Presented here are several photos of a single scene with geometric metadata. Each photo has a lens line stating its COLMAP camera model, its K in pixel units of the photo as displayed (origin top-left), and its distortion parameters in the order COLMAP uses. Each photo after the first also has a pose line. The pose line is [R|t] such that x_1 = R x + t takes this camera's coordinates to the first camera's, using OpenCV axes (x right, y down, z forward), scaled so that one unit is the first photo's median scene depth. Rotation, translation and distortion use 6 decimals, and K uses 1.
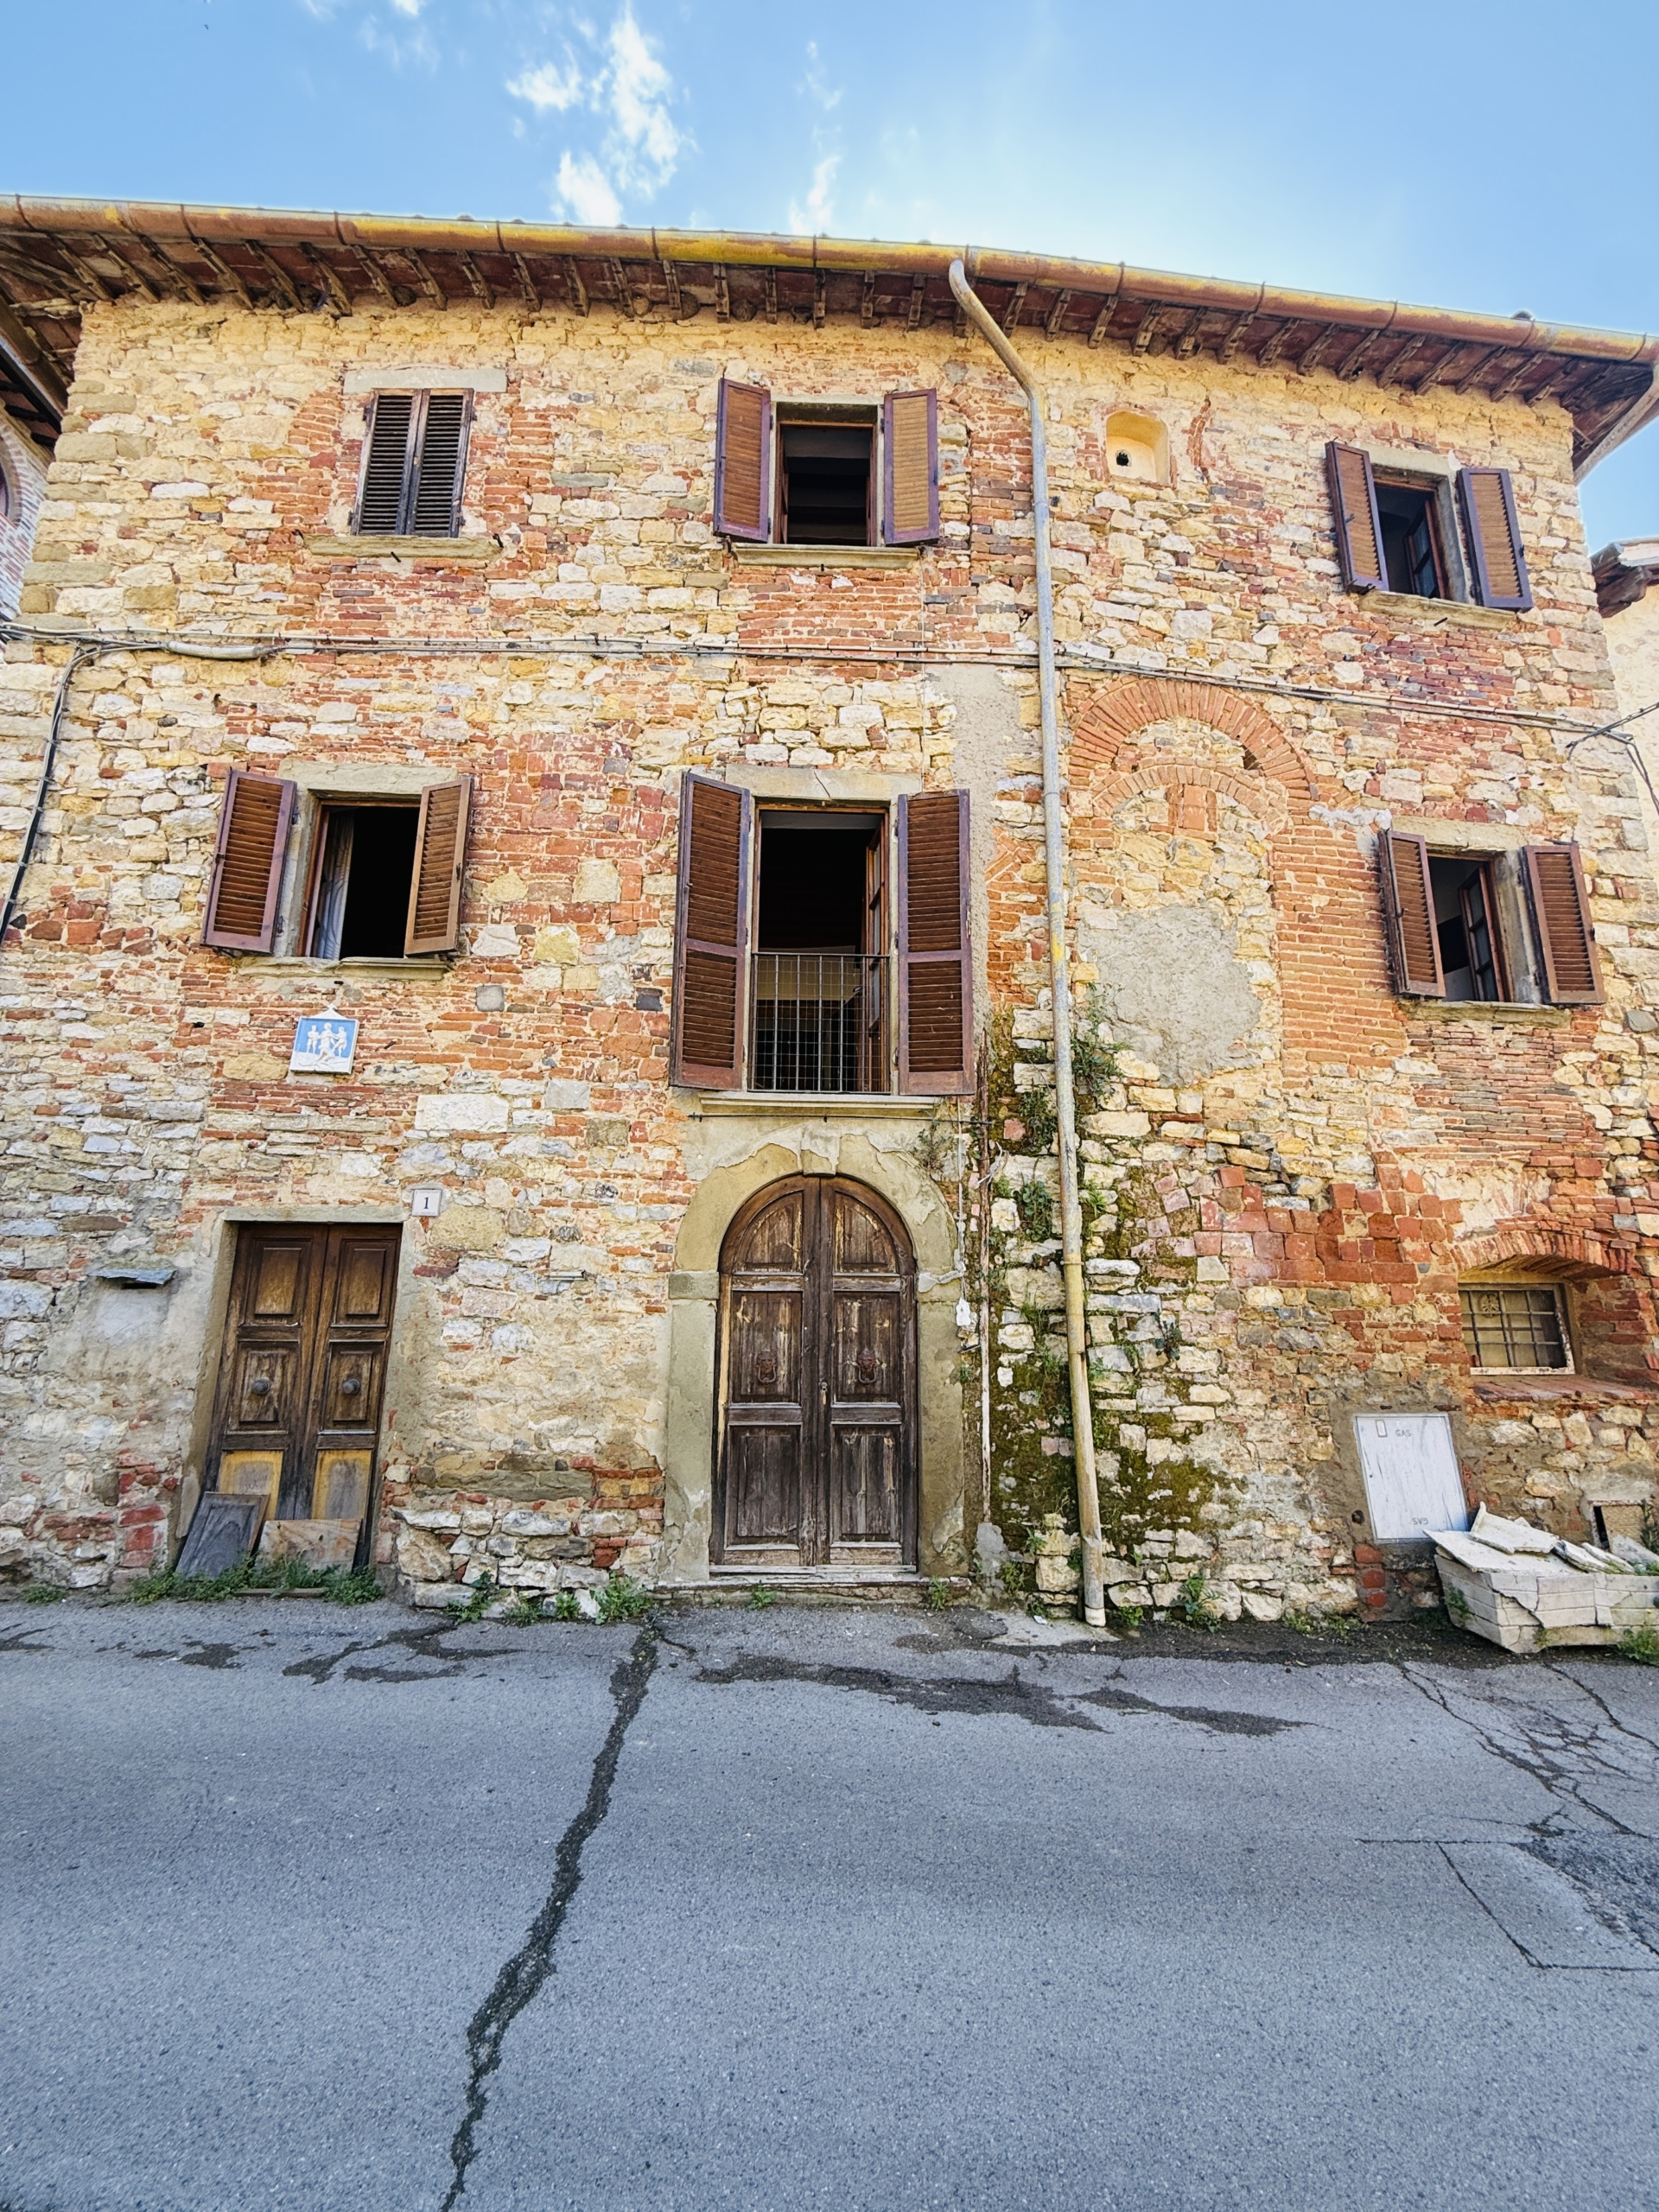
lens RADIAL K [[875.5, 0, 806.5], [0, 875.5, 1102.9], [0, 0, 1]] dist [0.000230, -0.000076]
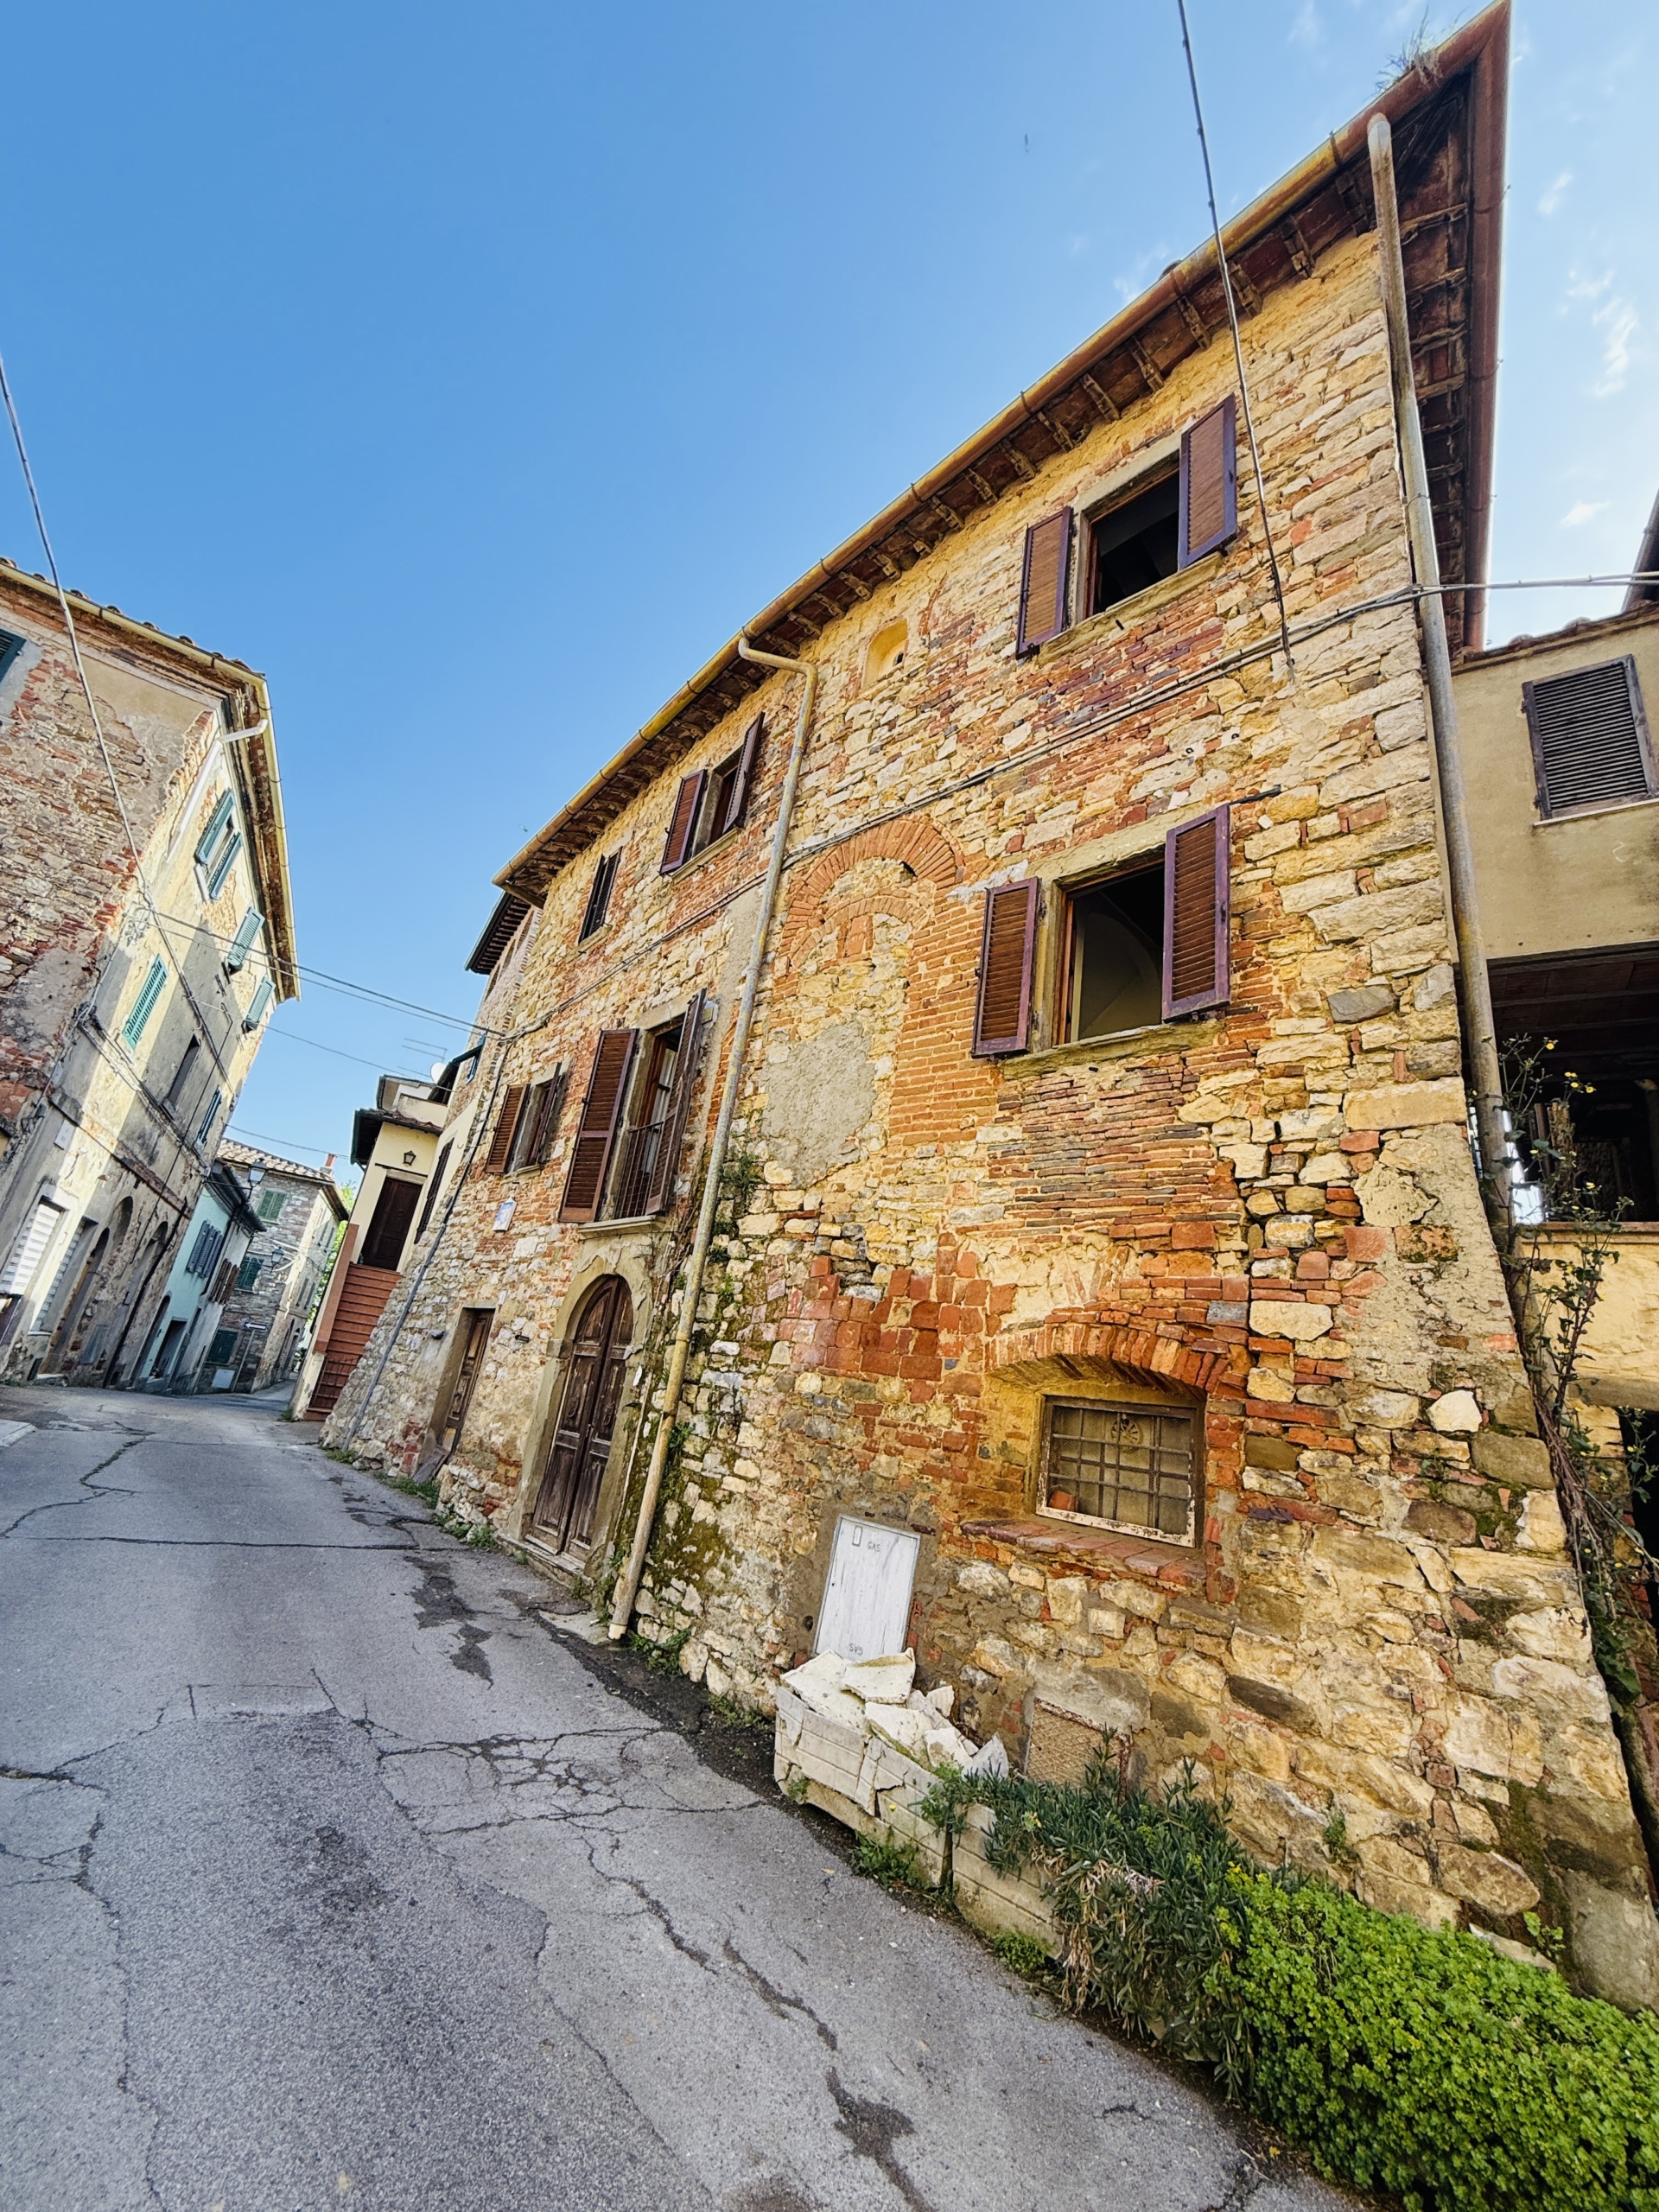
lens RADIAL K [[875.5, 0, 832.0], [0, 875.5, 1090.6], [0, 0, 1]] dist [0.000230, -0.000076]
pose [[0.615416, -0.196764, -0.763248, 1.455238], [0.032380, 0.973833, -0.224945, 0.124786], [0.787537, 0.113721, 0.605684, 0.376277]]
